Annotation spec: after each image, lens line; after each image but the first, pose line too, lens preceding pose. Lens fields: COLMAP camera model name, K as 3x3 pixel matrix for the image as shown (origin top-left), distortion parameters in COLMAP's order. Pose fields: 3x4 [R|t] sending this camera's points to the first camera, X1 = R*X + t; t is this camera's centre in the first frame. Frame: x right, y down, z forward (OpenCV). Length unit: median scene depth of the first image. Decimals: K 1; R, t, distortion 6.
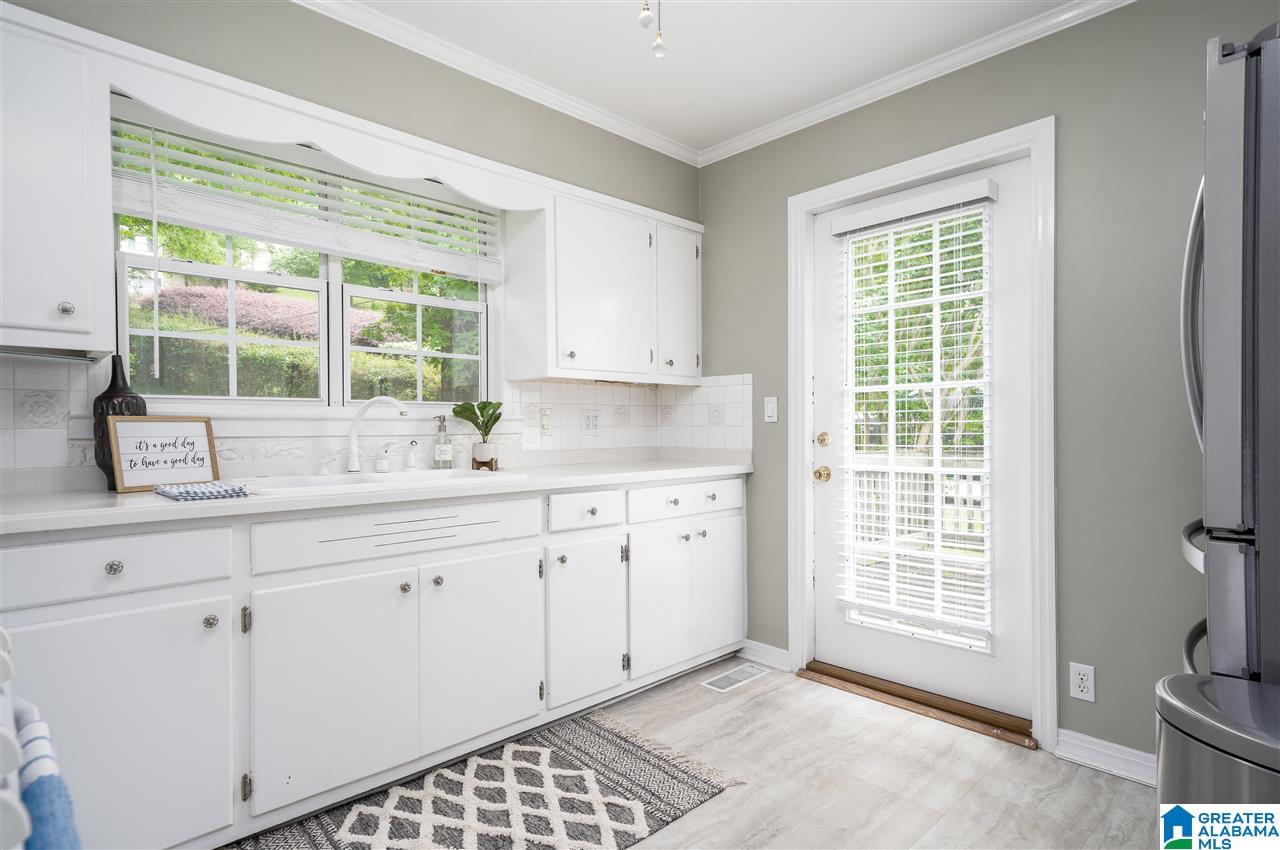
lens RADIAL K [[666.8, 0, 641.9], [0, 666.8, 428.9], [0, 0, 1]] dist [0.031693, 0.000148]
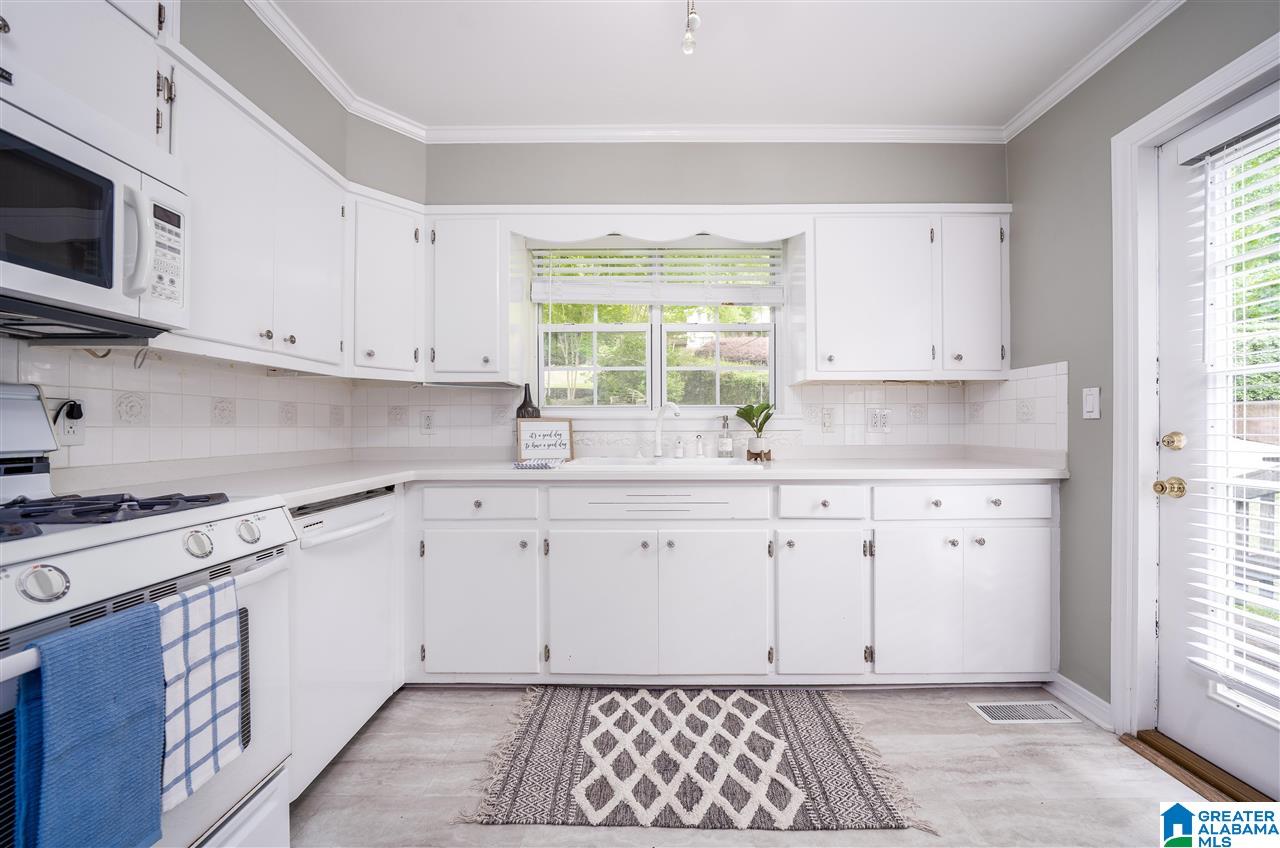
lens RADIAL K [[494.0, 0, 648.5], [0, 494.0, 426.1], [0, 0, 1]] dist [-0.002912, 0.000093]
pose [[0.726426, 0.001698, -0.687242, 0.258841], [-0.002482, 0.999997, -0.000152, 0.000372], [0.687240, 0.001816, 0.726428, 0.228561]]
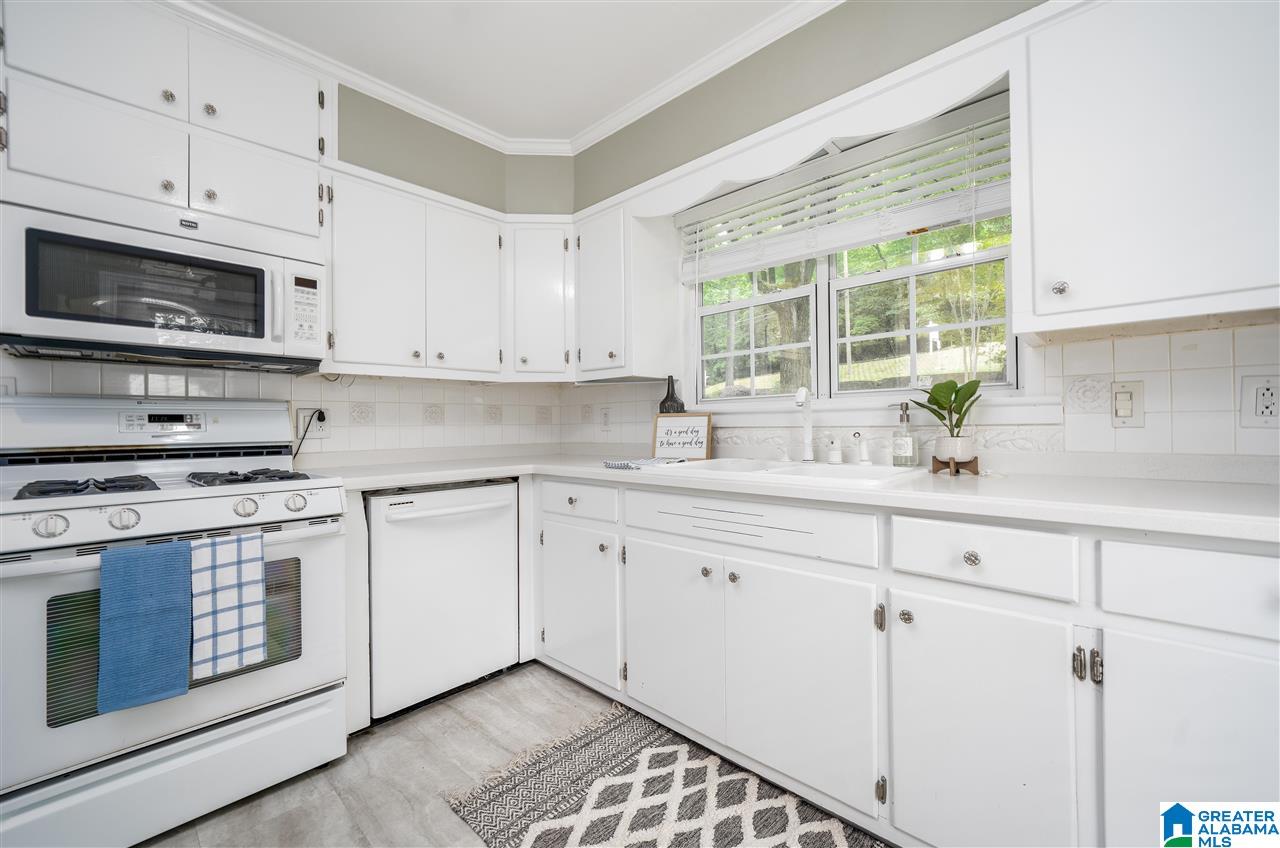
lens RADIAL K [[522.3, 0, 640.0], [0, 522.3, 424.0], [0, 0, 1]] dist [-0.000238, -0.000088]
pose [[0.058655, 0.001219, -0.998278, 0.358342], [0.010472, 0.999943, 0.001836, 0.002193], [0.998223, -0.010561, 0.058639, 0.672001]]
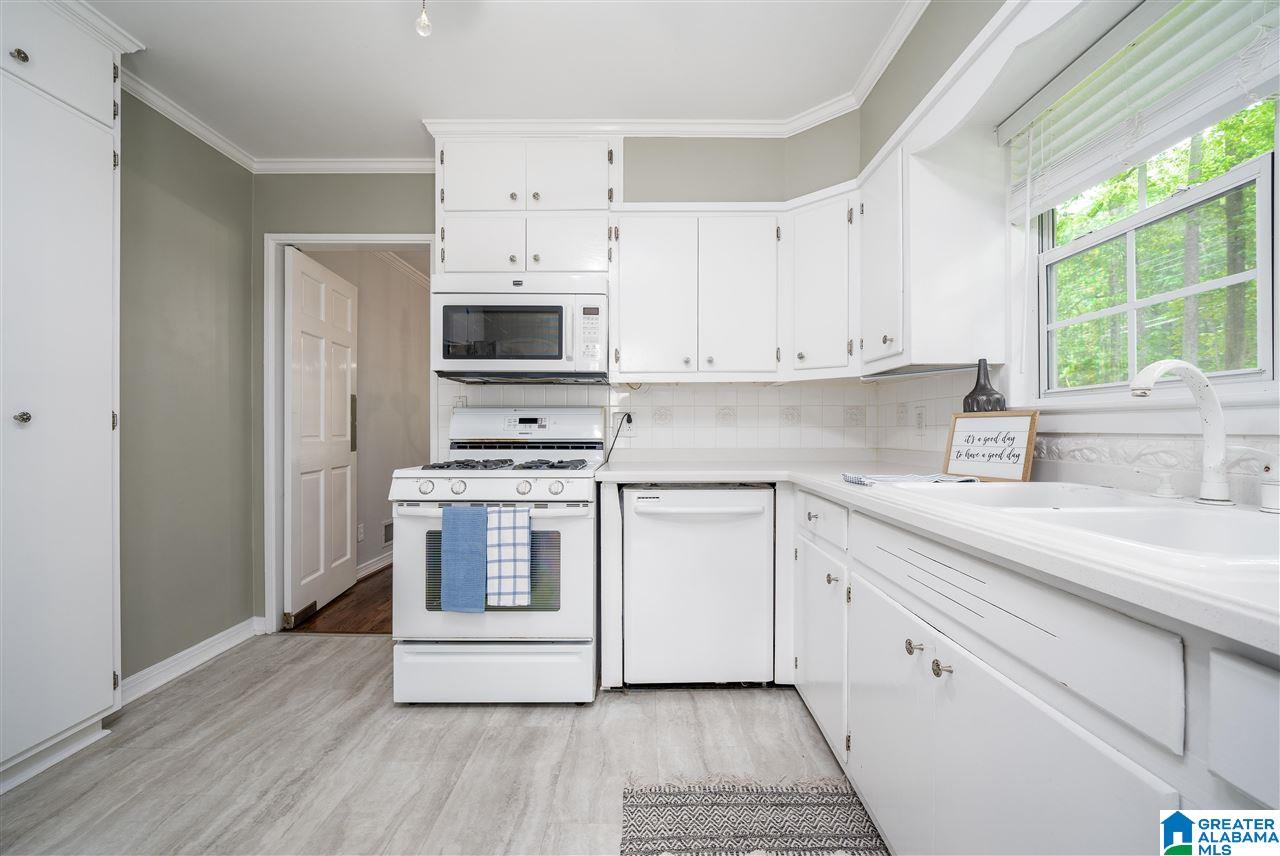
lens RADIAL K [[505.2, 0, 648.4], [0, 505.2, 429.5], [0, 0, 1]] dist [-0.001330, -0.000120]
pose [[-0.678857, 0.006435, -0.734243, 0.177952], [0.004128, 0.999979, 0.004946, 0.002231], [0.734259, 0.000327, -0.678869, 0.914484]]
